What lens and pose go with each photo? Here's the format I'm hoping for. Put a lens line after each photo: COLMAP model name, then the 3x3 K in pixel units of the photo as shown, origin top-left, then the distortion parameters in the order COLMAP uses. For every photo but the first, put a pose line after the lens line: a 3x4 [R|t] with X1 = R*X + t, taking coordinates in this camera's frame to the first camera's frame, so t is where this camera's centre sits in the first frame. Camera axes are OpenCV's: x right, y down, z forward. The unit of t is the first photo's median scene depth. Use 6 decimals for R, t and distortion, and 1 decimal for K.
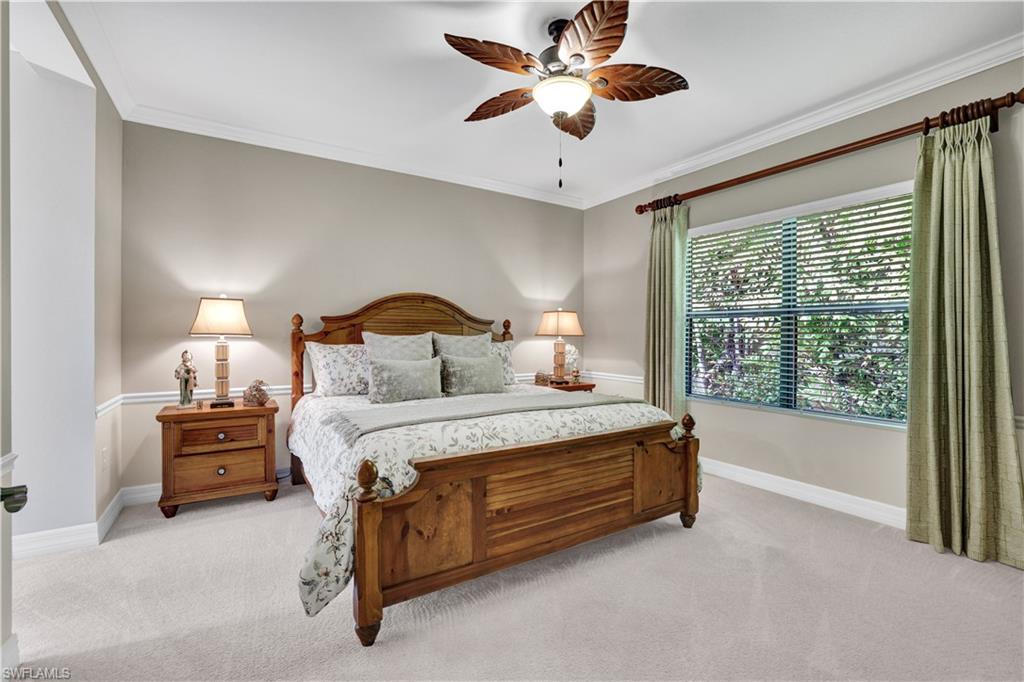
lens RADIAL K [[439.9, 0, 510.8], [0, 439.9, 325.4], [0, 0, 1]] dist [0.002111, 0.000225]
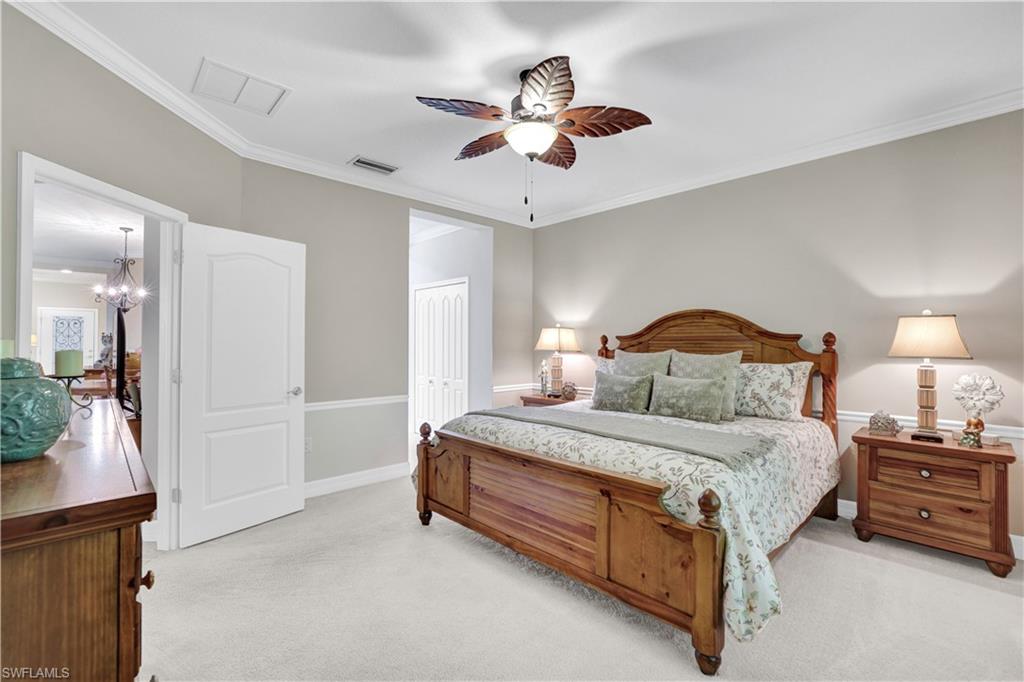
lens RADIAL K [[448.4, 0, 512.1], [0, 448.4, 335.9], [0, 0, 1]] dist [-0.046291, 0.019949]
pose [[0.189896, -0.033183, -0.981243, 0.573324], [0.006782, 0.999449, -0.032487, 0.011757], [0.981781, -0.000485, 0.190016, 0.380920]]
